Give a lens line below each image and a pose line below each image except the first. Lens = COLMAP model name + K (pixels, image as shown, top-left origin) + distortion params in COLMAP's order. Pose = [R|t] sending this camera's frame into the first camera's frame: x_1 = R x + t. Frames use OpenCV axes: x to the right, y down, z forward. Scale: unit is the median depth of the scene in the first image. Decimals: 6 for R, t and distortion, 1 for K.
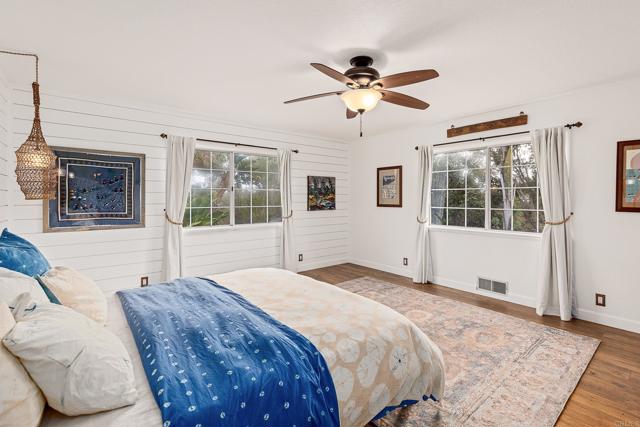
lens RADIAL K [[297.9, 0, 333.1], [0, 297.9, 197.2], [0, 0, 1]] dist [-0.000604, -0.000074]
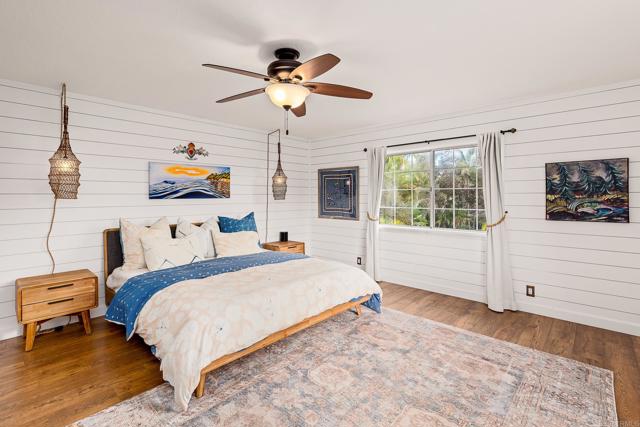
lens RADIAL K [[297.9, 0, 316.8], [0, 297.9, 196.1], [0, 0, 1]] dist [-0.000604, -0.000074]
pose [[0.112747, -0.001700, -0.993622, 0.573031], [0.005484, 0.999984, -0.001089, -0.006936], [0.993609, -0.005326, 0.112755, 0.548100]]
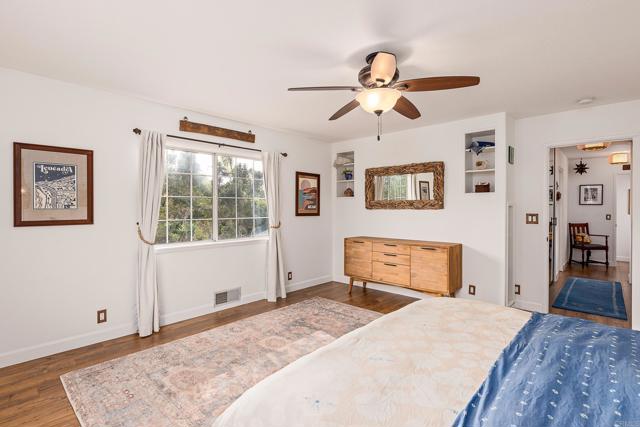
lens RADIAL K [[311.9, 0, 322.1], [0, 311.9, 208.6], [0, 0, 1]] dist [-0.012872, 0.000355]
pose [[-0.121954, -0.006150, 0.992517, -0.461278], [-0.002427, 0.999980, 0.005898, -0.000662], [-0.992533, -0.001690, -0.121966, 0.716755]]
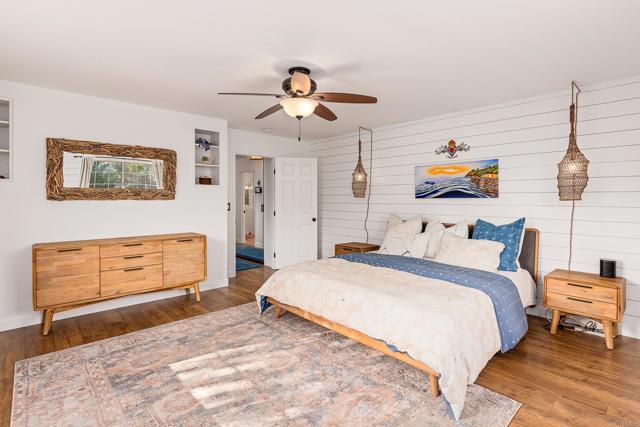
lens RADIAL K [[311.9, 0, 332.8], [0, 311.9, 201.3], [0, 0, 1]] dist [-0.012872, 0.000355]
pose [[-0.998190, -0.003731, -0.060016, 0.022050], [-0.003999, 0.999983, 0.004344, 0.004650], [0.059999, 0.004576, -0.998188, 1.180411]]
